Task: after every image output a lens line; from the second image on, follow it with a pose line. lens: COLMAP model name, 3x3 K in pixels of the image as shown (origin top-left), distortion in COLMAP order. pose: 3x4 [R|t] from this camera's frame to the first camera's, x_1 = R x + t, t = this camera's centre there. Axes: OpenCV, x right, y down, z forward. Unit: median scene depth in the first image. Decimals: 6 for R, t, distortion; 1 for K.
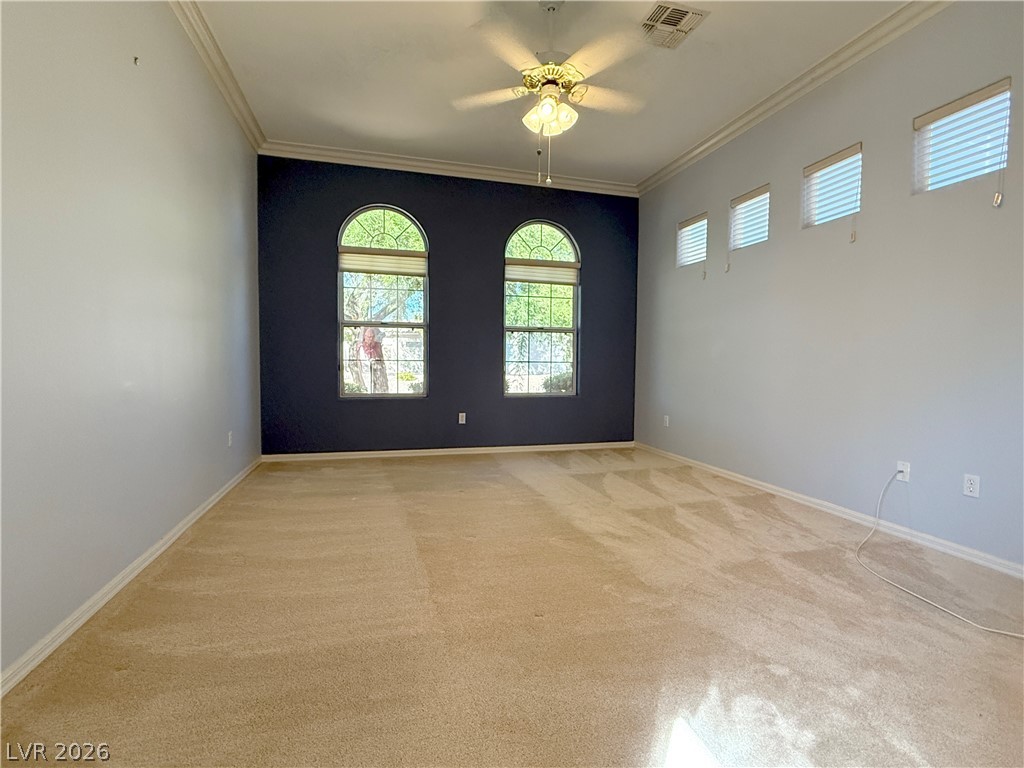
lens RADIAL K [[485.8, 0, 514.4], [0, 485.8, 382.6], [0, 0, 1]] dist [-0.001189, 0.000228]
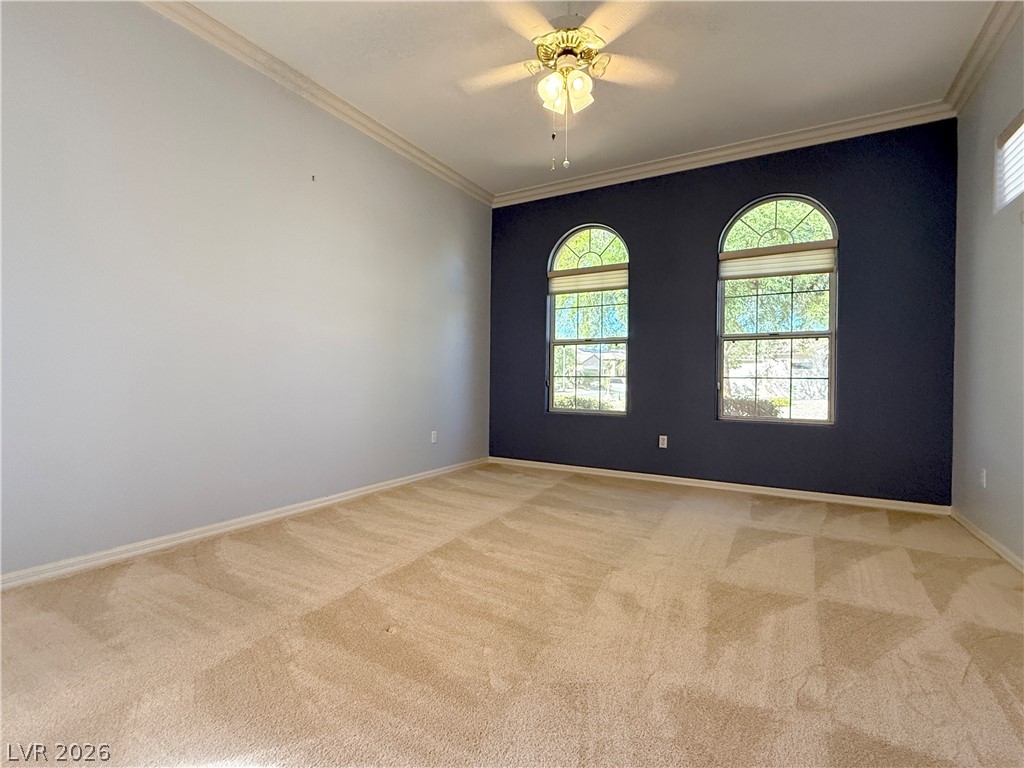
lens RADIAL K [[485.8, 0, 512.3], [0, 485.8, 384.3], [0, 0, 1]] dist [-0.001189, 0.000228]
pose [[0.692492, 0.002629, -0.721421, 0.368074], [-0.036142, 0.998864, -0.031053, 0.006778], [0.720520, 0.047577, 0.691801, 0.198857]]
